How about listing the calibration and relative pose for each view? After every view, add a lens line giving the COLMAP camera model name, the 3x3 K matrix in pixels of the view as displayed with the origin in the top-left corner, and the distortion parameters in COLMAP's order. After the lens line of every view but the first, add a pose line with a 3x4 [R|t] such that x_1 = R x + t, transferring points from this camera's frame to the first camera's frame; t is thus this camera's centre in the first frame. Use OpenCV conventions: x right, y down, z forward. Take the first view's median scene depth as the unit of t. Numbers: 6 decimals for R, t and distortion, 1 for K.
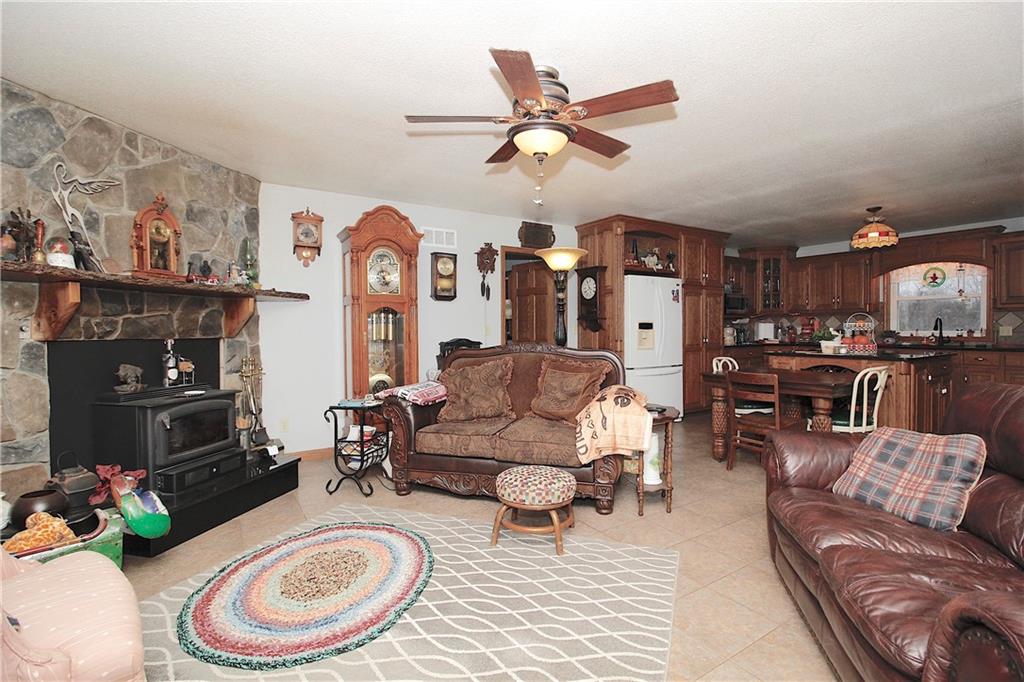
lens RADIAL K [[475.1, 0, 521.6], [0, 475.1, 339.9], [0, 0, 1]] dist [-0.018308, -0.002147]
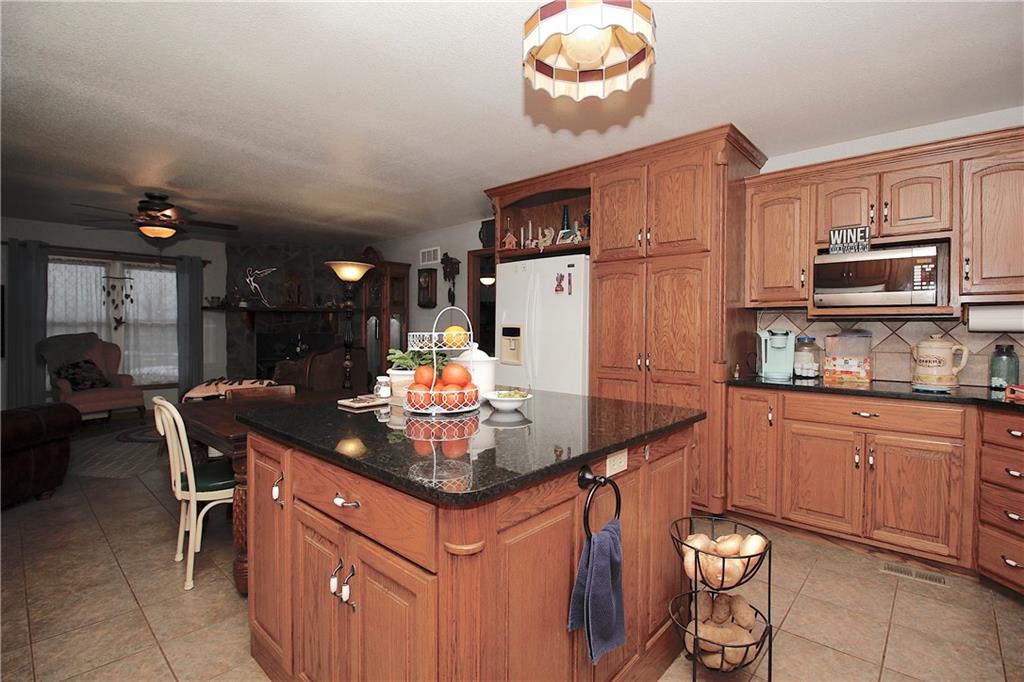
lens RADIAL K [[475.1, 0, 532.2], [0, 475.1, 335.5], [0, 0, 1]] dist [-0.018308, -0.002147]
pose [[0.274729, 0.025842, -0.961174, 1.120788], [-0.027967, 0.999431, 0.018877, -0.043354], [0.961115, 0.021695, 0.275295, 0.959470]]
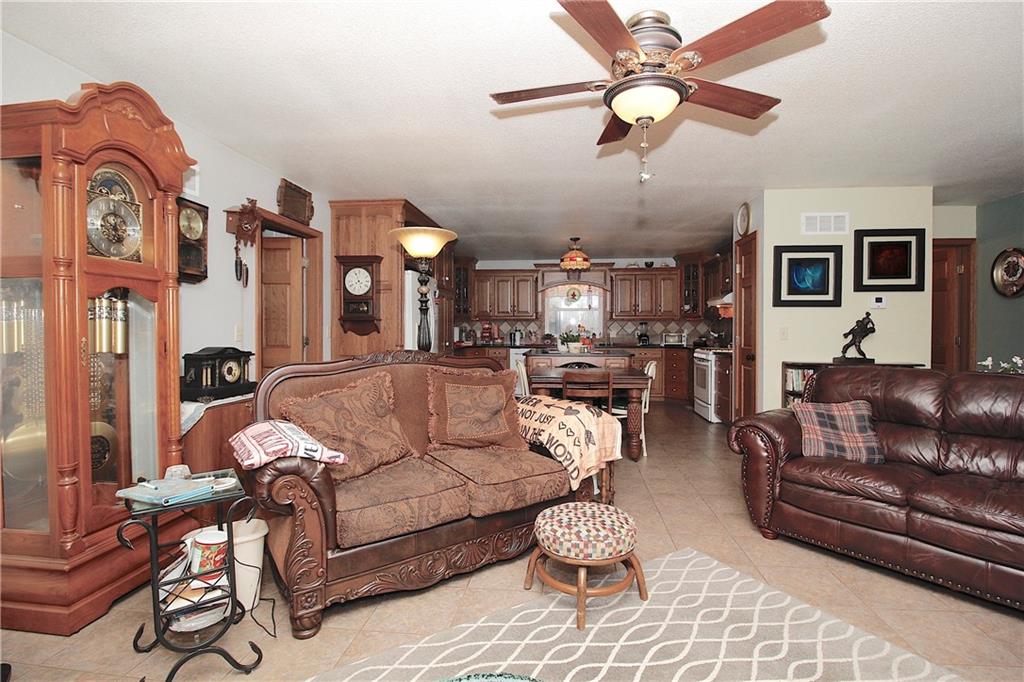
lens RADIAL K [[475.1, 0, 520.5], [0, 475.1, 336.5], [0, 0, 1]] dist [-0.018308, -0.002147]
pose [[0.628117, -0.002873, 0.778114, -0.367245], [0.015229, 0.999847, -0.008602, -0.005148], [-0.777970, 0.017253, 0.628064, 0.331448]]
